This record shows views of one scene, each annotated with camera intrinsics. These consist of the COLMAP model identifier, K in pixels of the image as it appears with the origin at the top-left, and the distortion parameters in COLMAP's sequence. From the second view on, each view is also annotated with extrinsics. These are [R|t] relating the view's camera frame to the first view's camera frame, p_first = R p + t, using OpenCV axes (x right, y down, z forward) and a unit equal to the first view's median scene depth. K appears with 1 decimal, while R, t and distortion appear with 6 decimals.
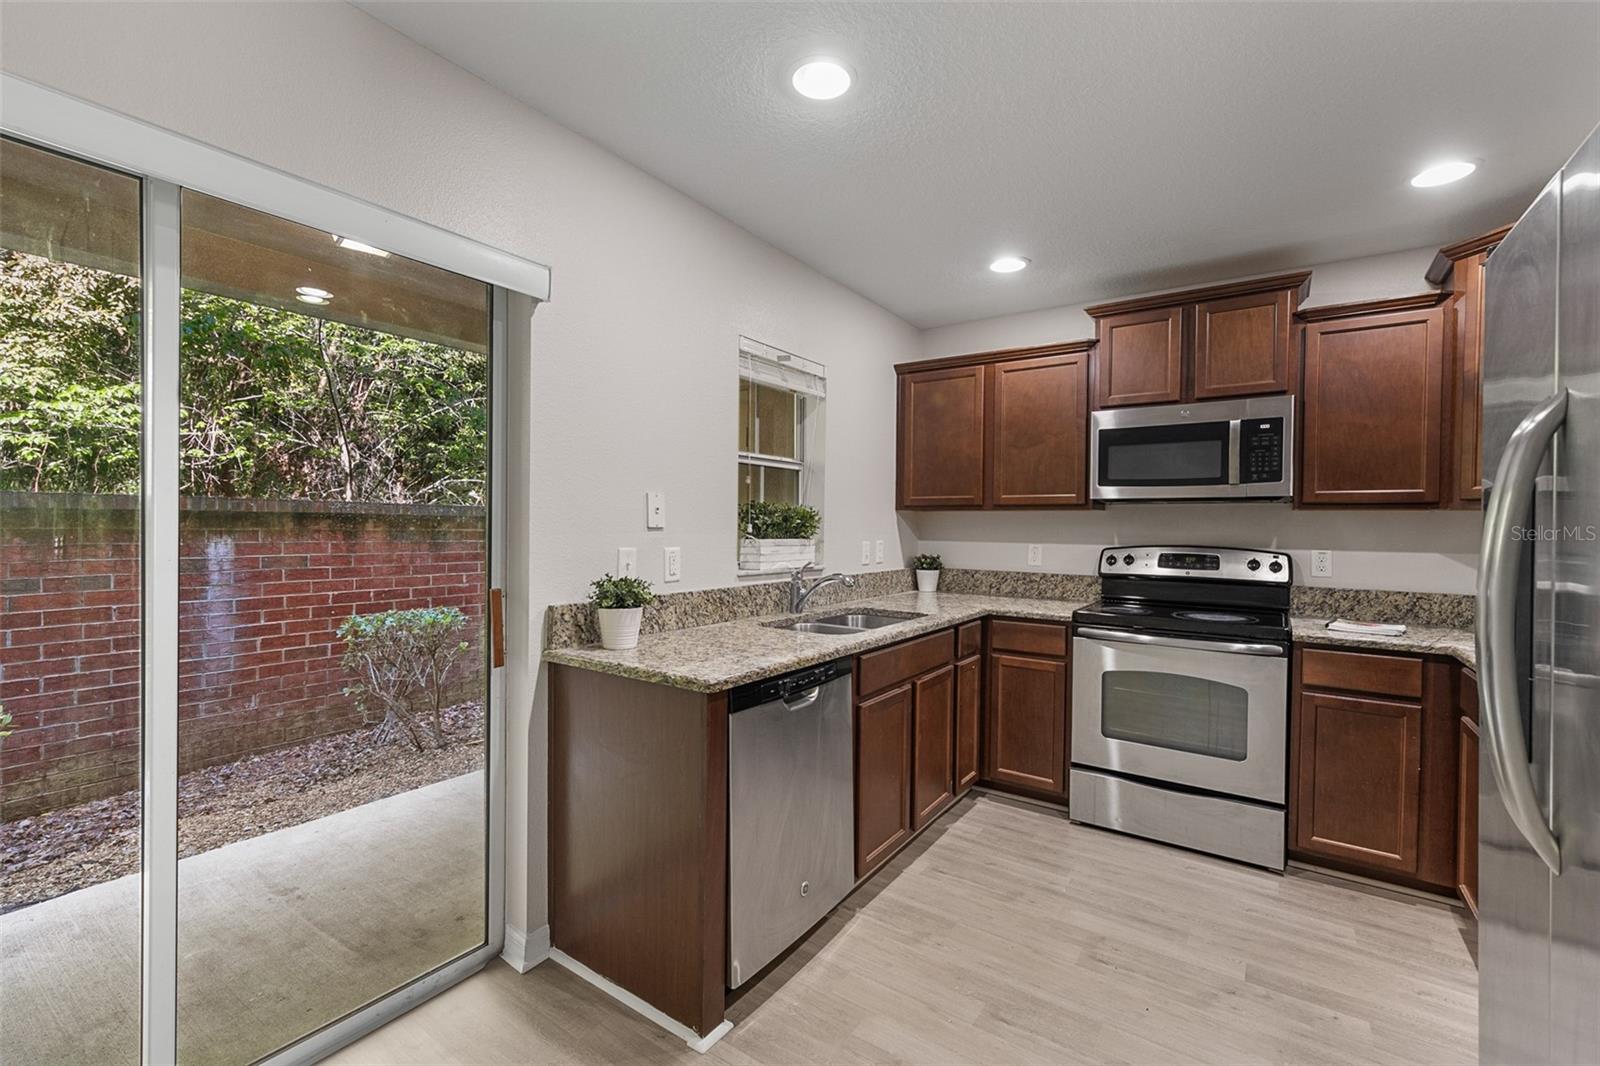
lens RADIAL K [[760.8, 0, 798.0], [0, 760.8, 543.2], [0, 0, 1]] dist [-0.000181, -0.000301]
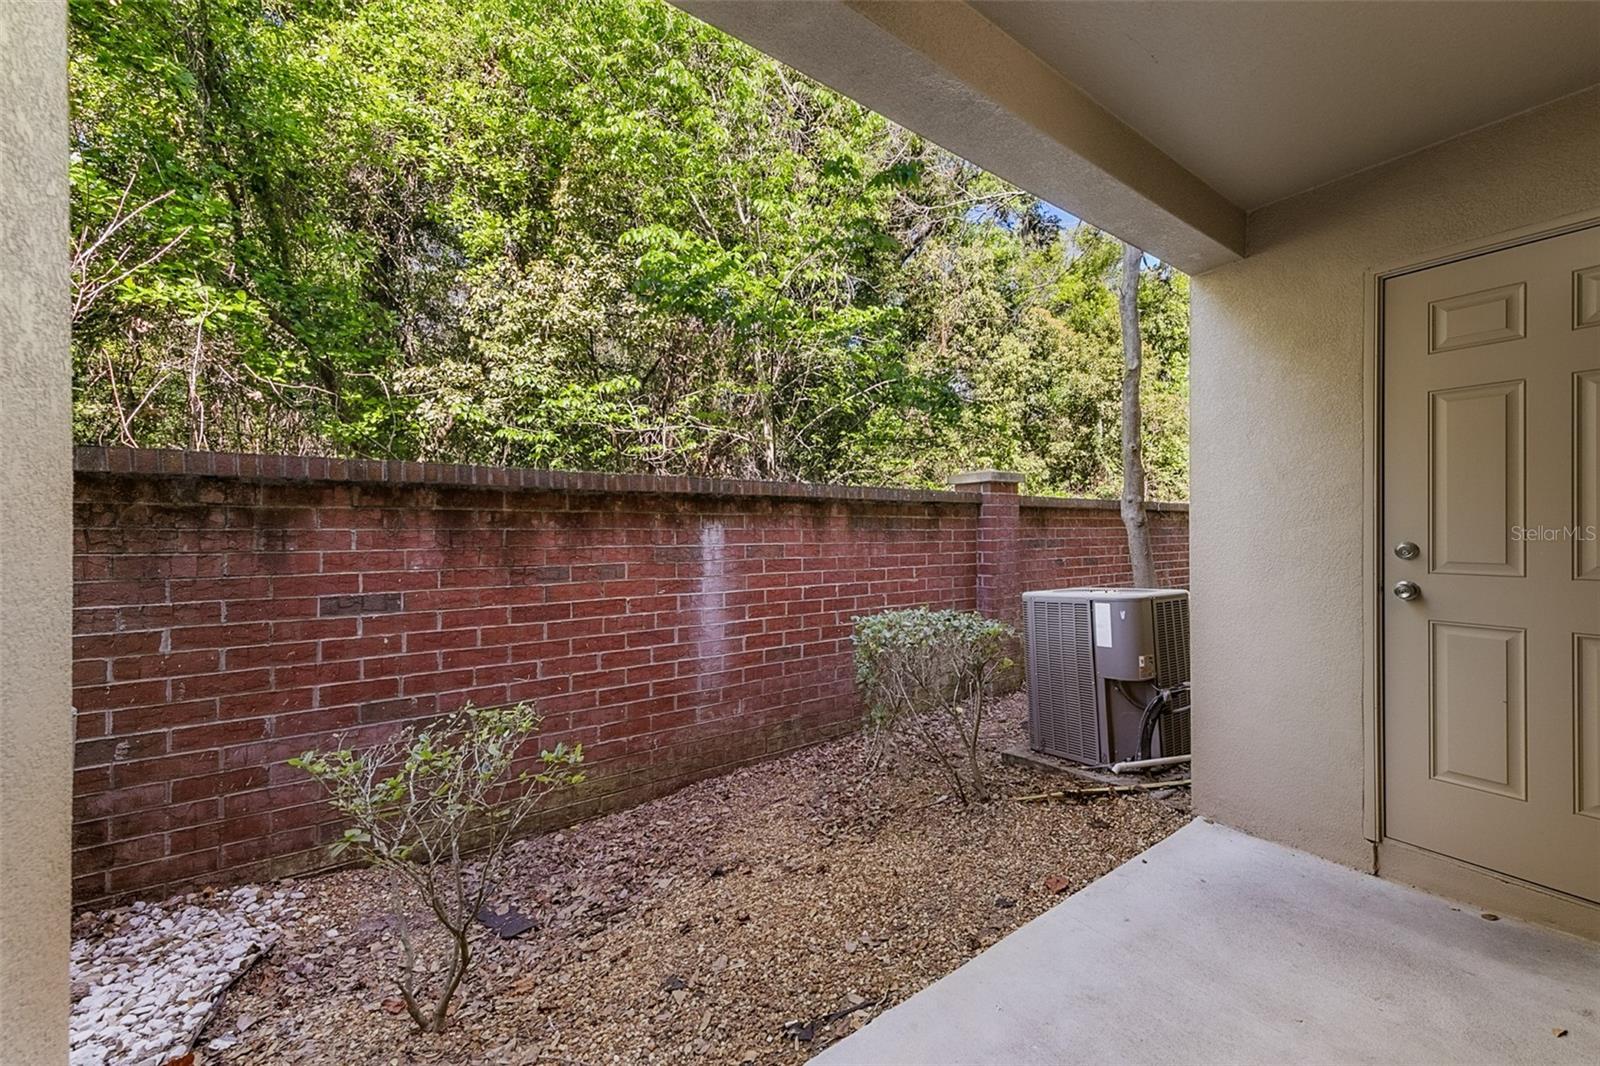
lens RADIAL K [[749.4, 0, 800.0], [0, 749.4, 533.0], [0, 0, 1]] dist [0.014259, -0.000038]
pose [[0.910111, -0.011525, -0.414205, -0.276559], [0.007168, 0.999901, -0.012072, 0.014332], [0.414303, 0.008018, 0.910104, 0.219400]]
